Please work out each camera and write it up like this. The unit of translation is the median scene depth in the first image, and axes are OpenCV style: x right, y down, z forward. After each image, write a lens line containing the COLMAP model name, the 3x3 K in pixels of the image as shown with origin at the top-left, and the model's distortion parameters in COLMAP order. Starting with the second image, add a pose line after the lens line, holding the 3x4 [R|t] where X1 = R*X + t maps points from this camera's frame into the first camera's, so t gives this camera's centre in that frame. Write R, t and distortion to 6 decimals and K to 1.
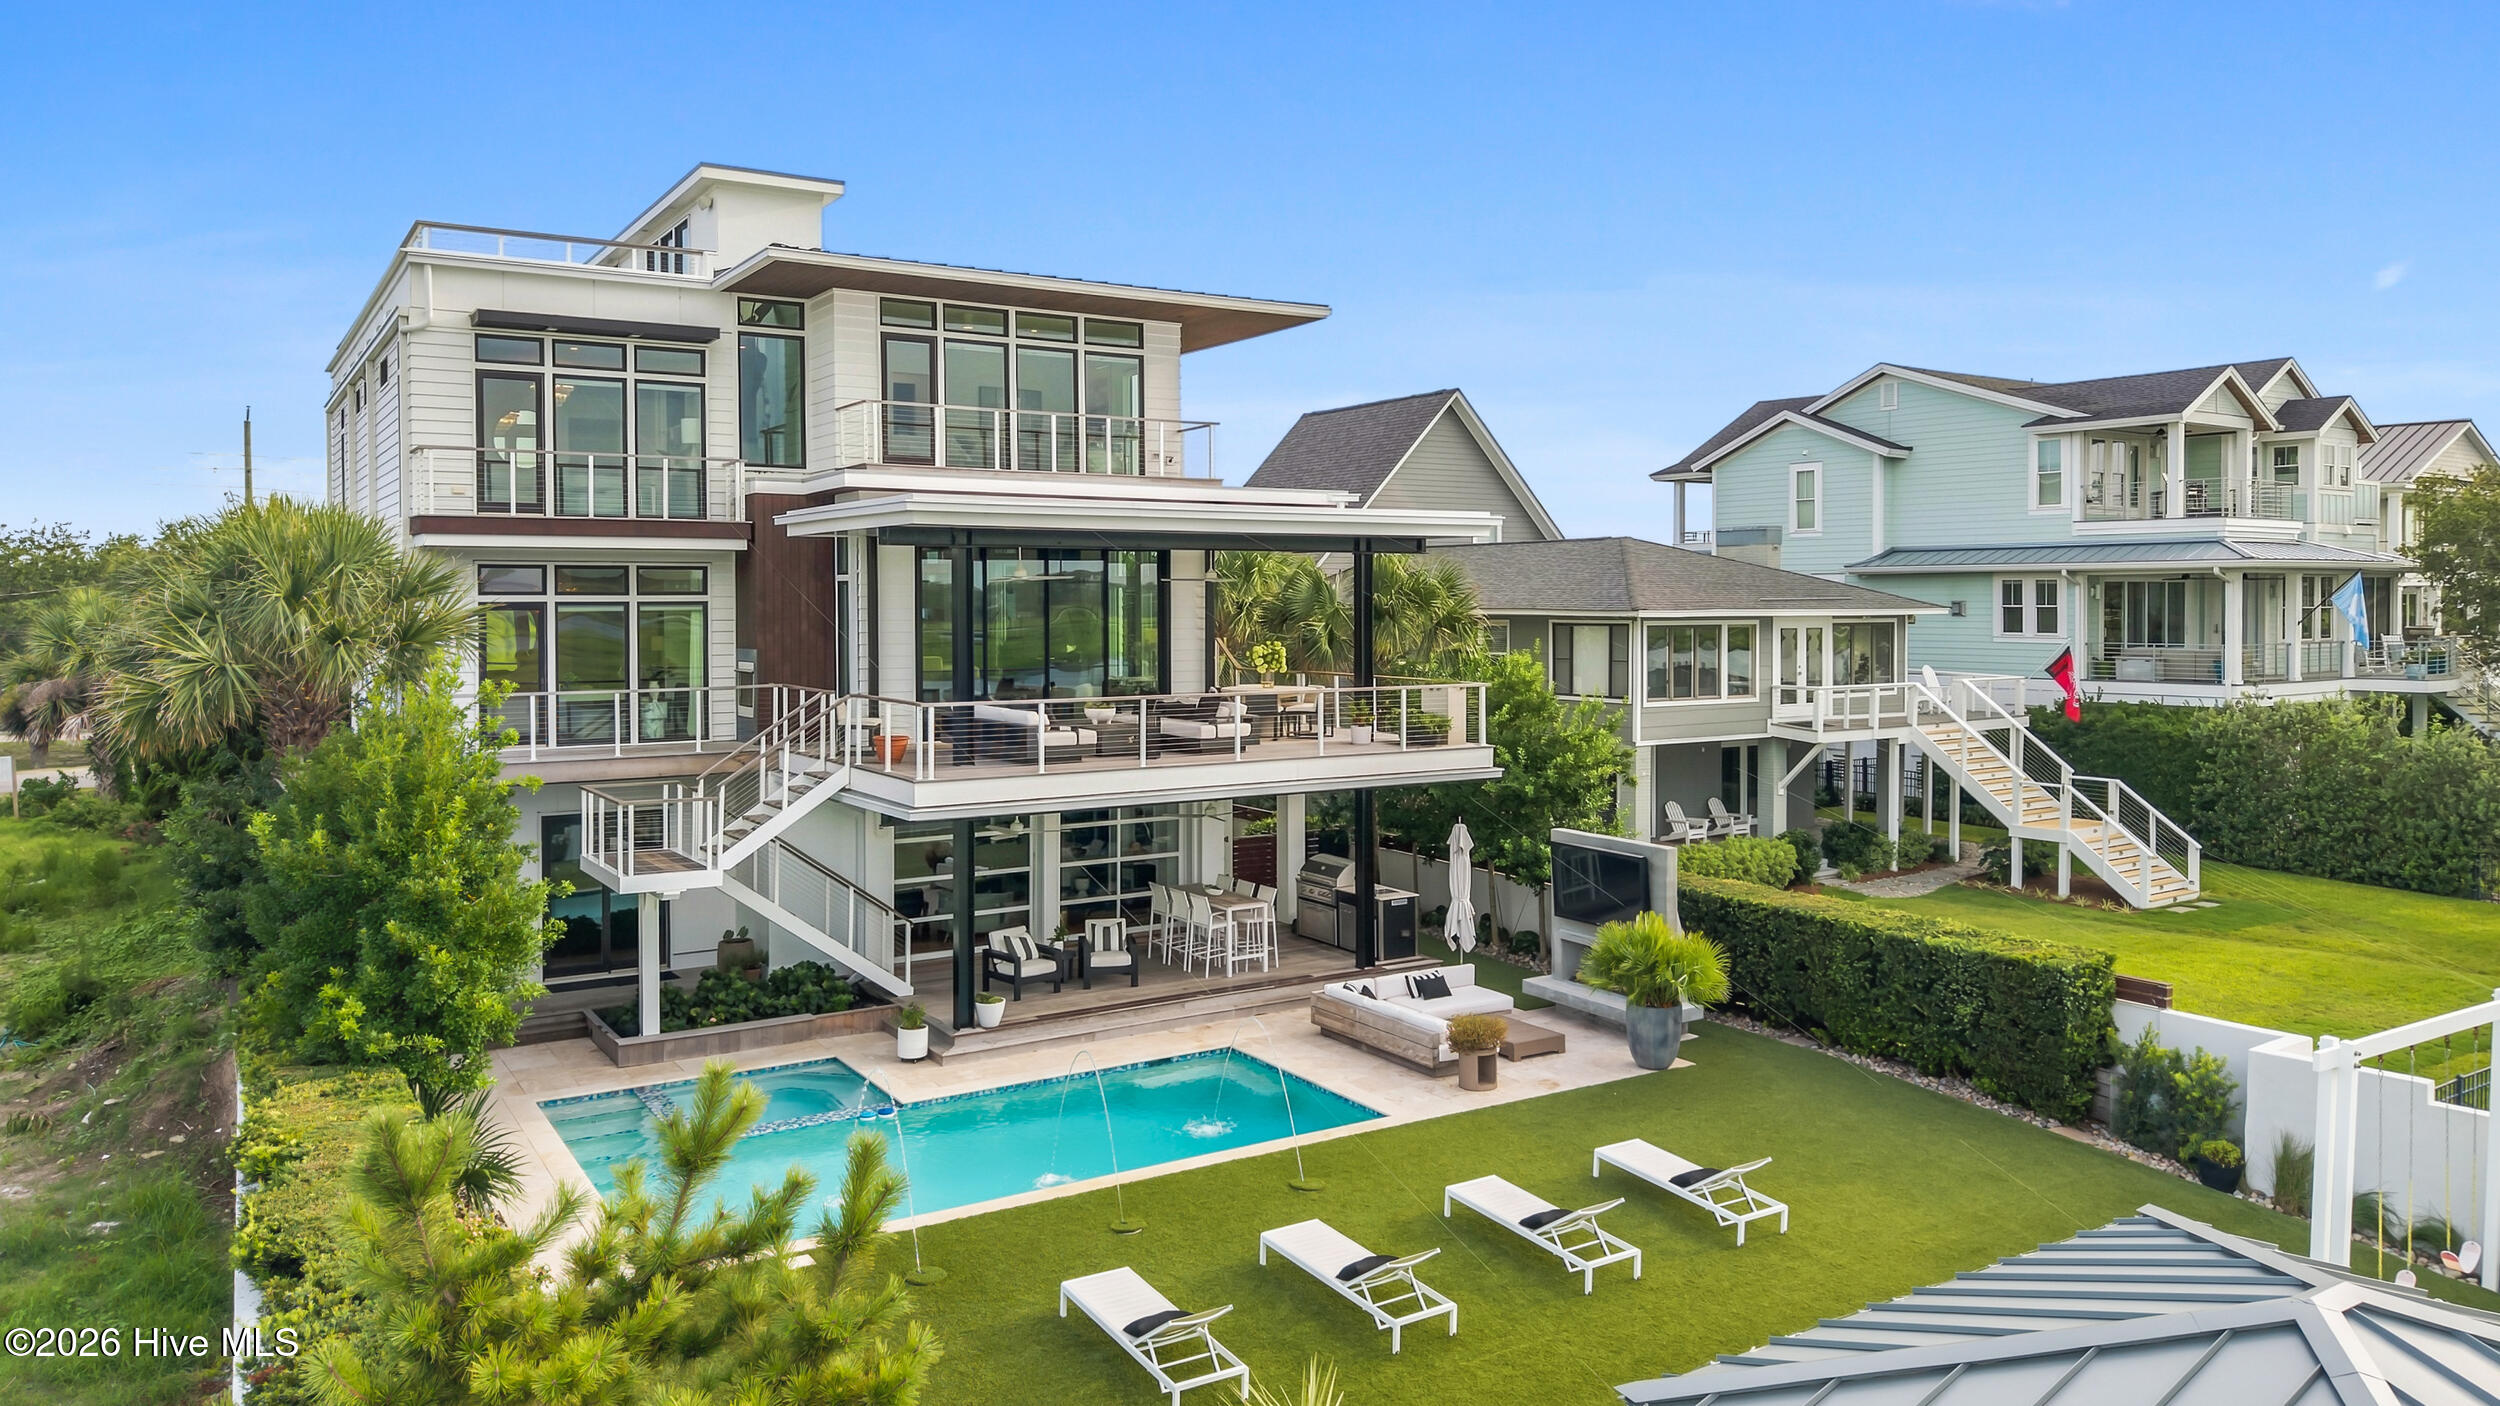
lens RADIAL K [[1682.0, 0, 1243.7], [0, 1682.0, 620.6], [0, 0, 1]] dist [0.086018, -0.134361]
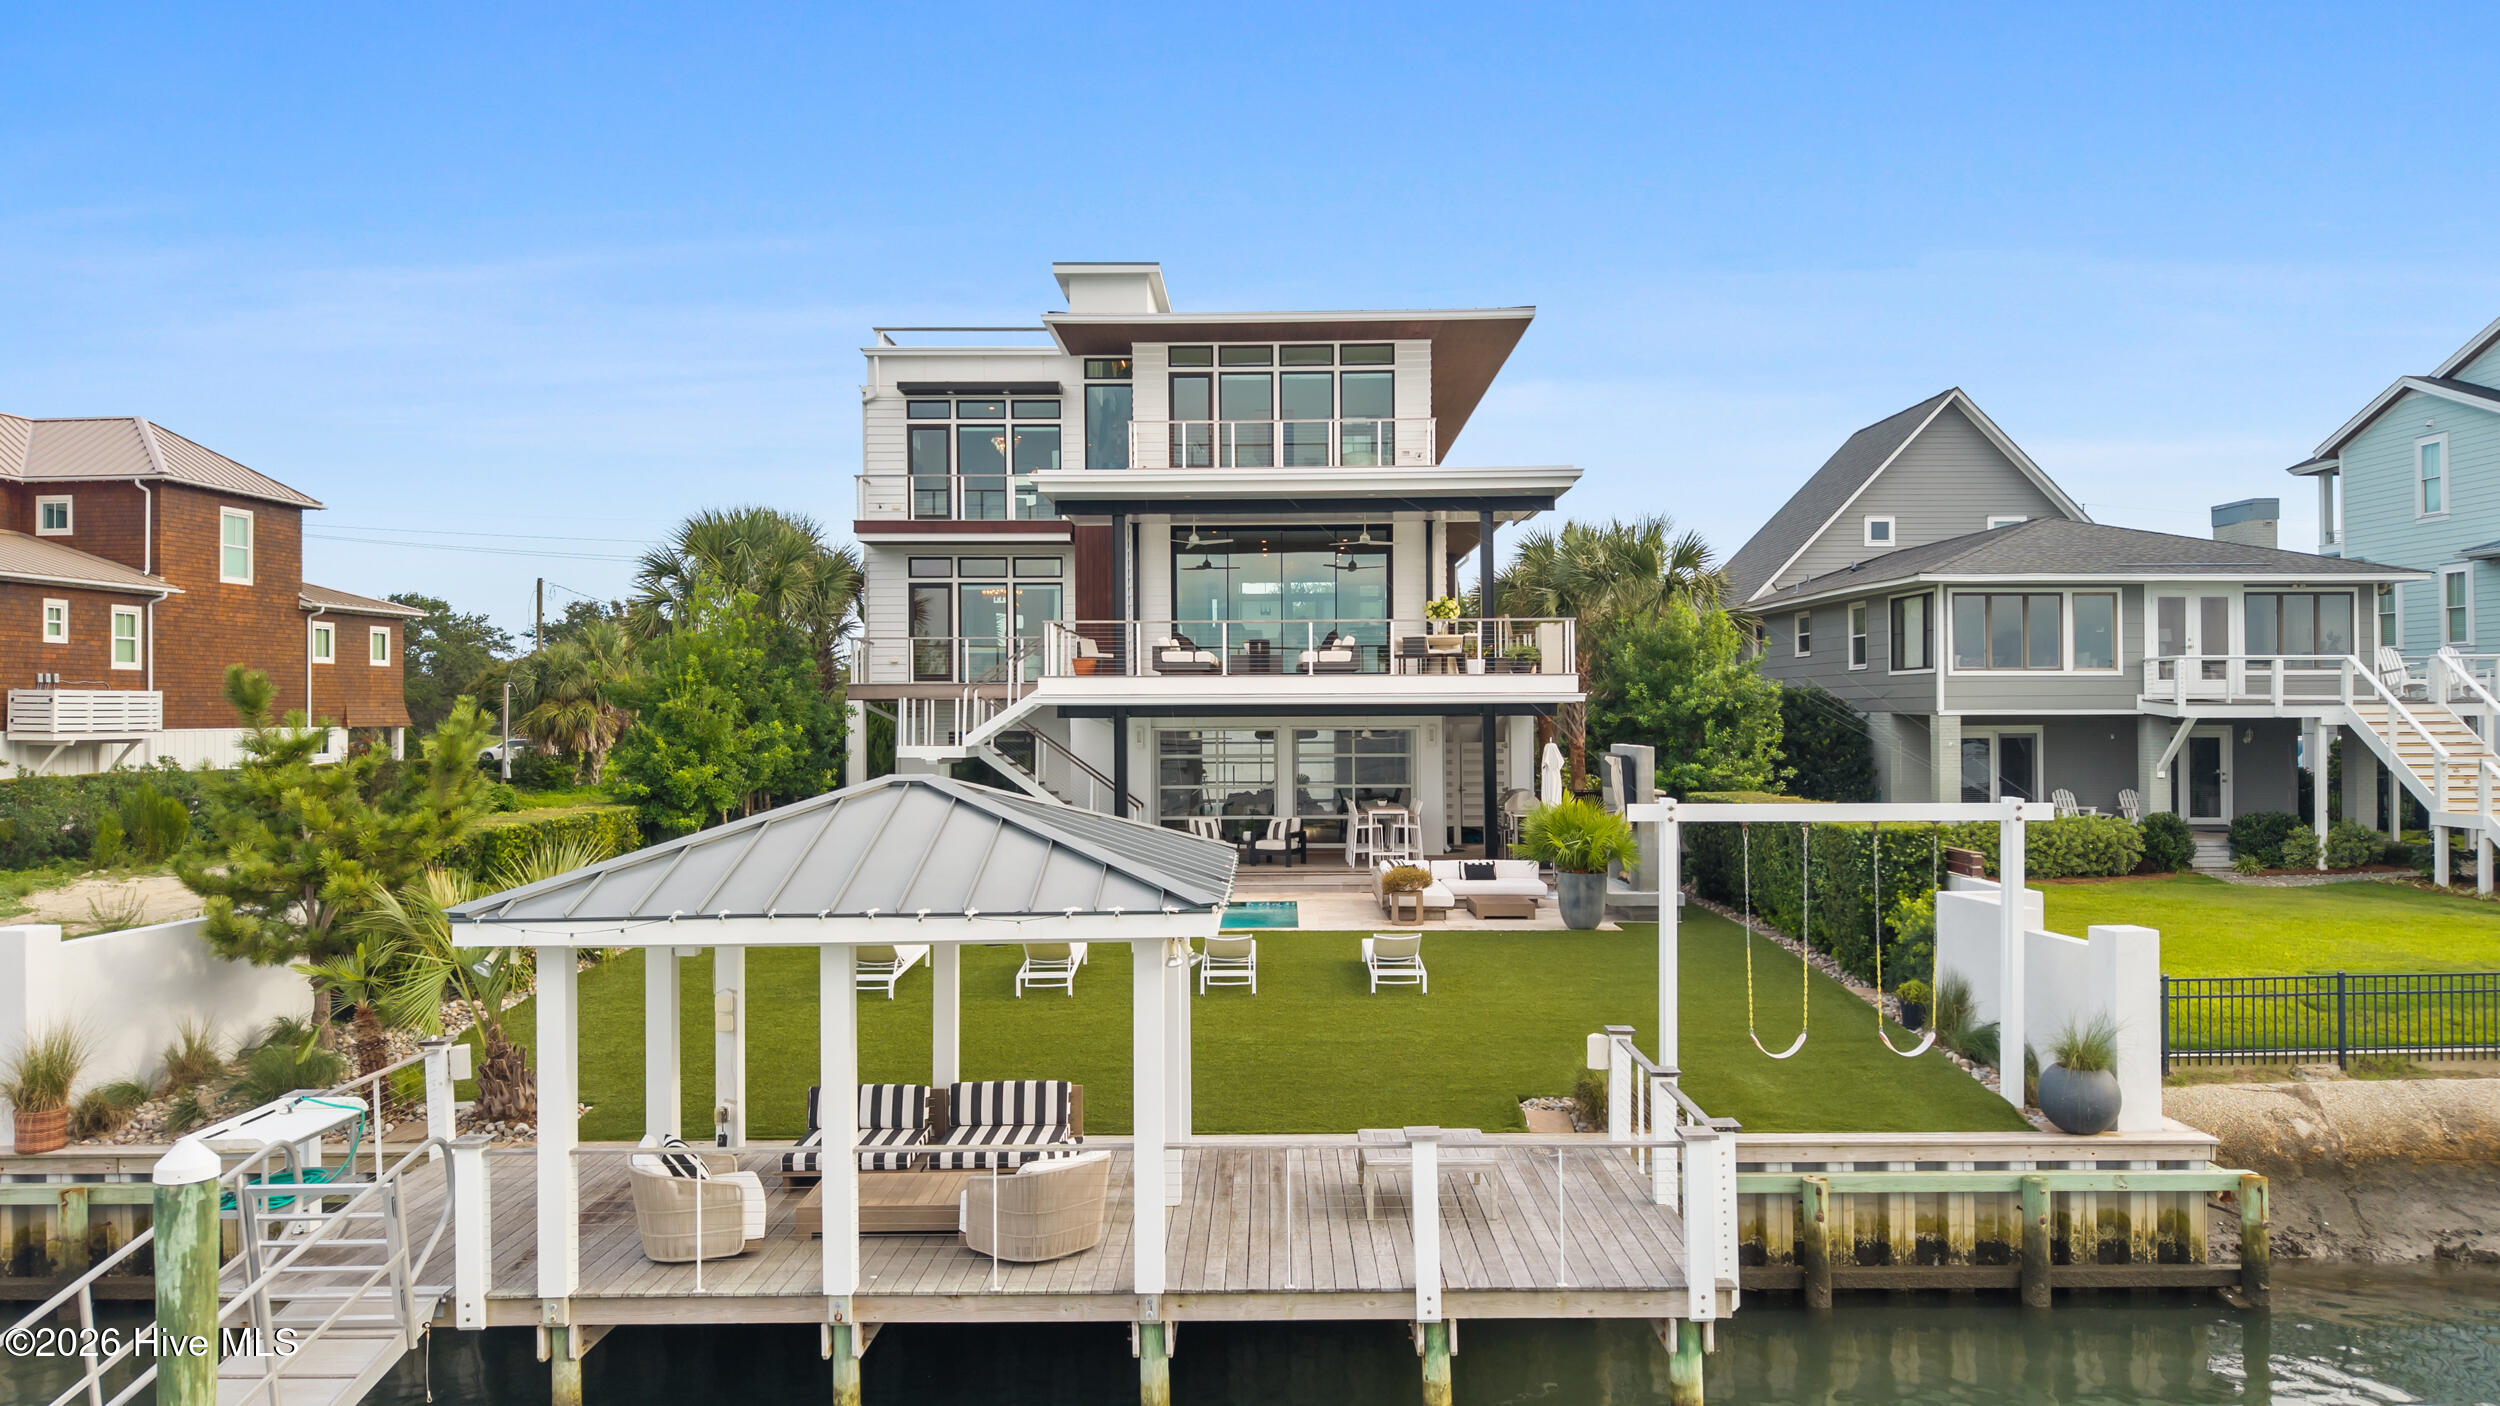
lens RADIAL K [[1652.6, 0, 1260.9], [0, 1652.6, 699.9], [0, 0, 1]] dist [0.034296, -0.041654]
pose [[0.840380, -0.006849, -0.541955, 0.575536], [-0.003890, 0.999818, -0.018668, 0.115293], [0.541984, 0.017796, 0.840200, -0.037731]]
